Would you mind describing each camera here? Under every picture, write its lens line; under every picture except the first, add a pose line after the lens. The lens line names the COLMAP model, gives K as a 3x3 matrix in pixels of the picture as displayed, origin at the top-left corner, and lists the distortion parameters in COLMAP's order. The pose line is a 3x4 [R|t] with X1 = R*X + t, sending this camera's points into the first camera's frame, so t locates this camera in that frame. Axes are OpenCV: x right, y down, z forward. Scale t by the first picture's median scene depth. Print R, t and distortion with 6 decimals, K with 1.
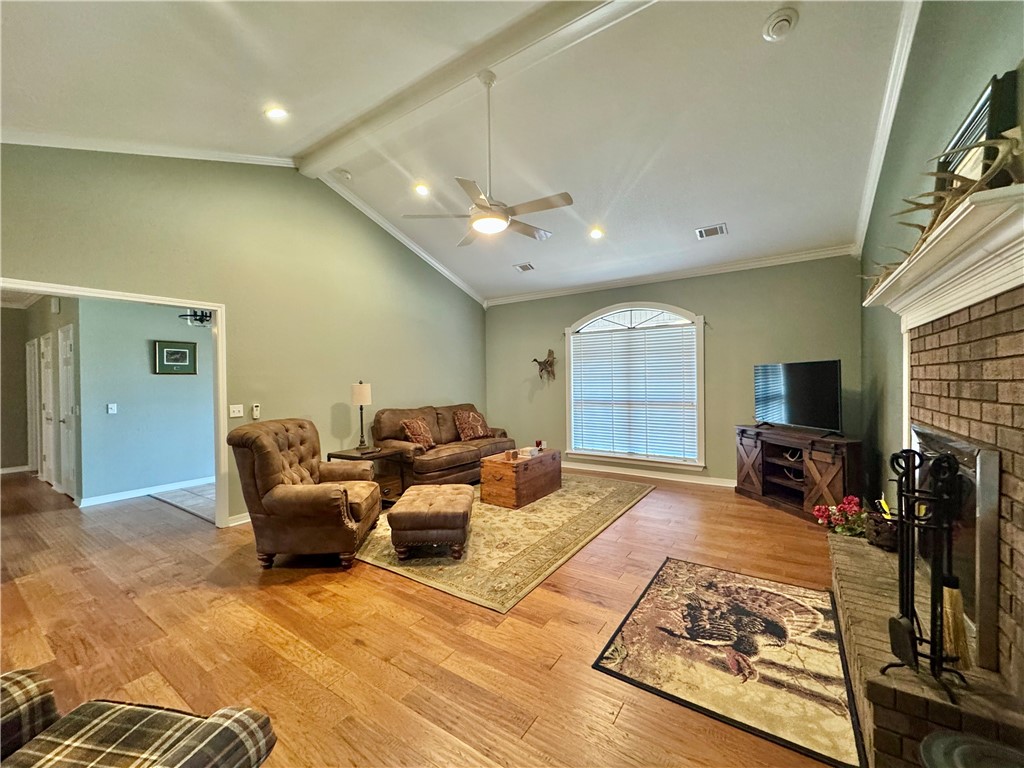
lens RADIAL K [[409.8, 0, 512.9], [0, 409.8, 384.0], [0, 0, 1]] dist [-0.000622, 0.000351]
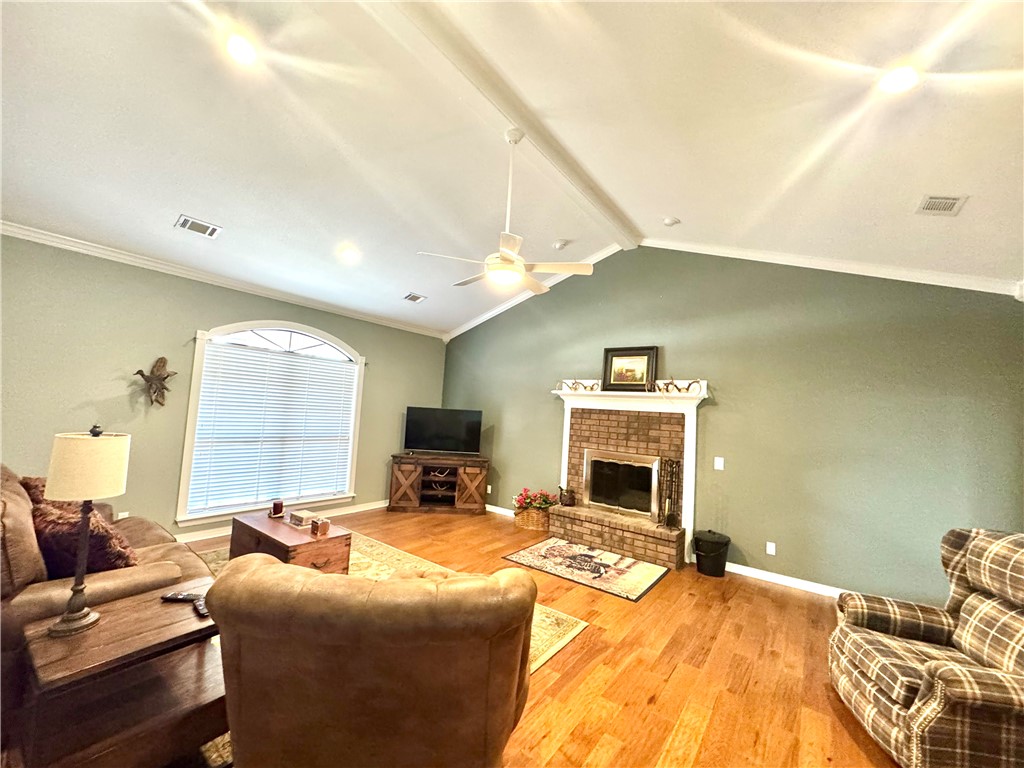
lens RADIAL K [[409.8, 0, 510.4], [0, 409.8, 385.2], [0, 0, 1]] dist [-0.000622, 0.000351]
pose [[0.042345, 0.077313, 0.996107, -1.157794], [-0.054594, 0.995691, -0.074960, -0.057925], [-0.997610, -0.051207, 0.046384, 1.045984]]
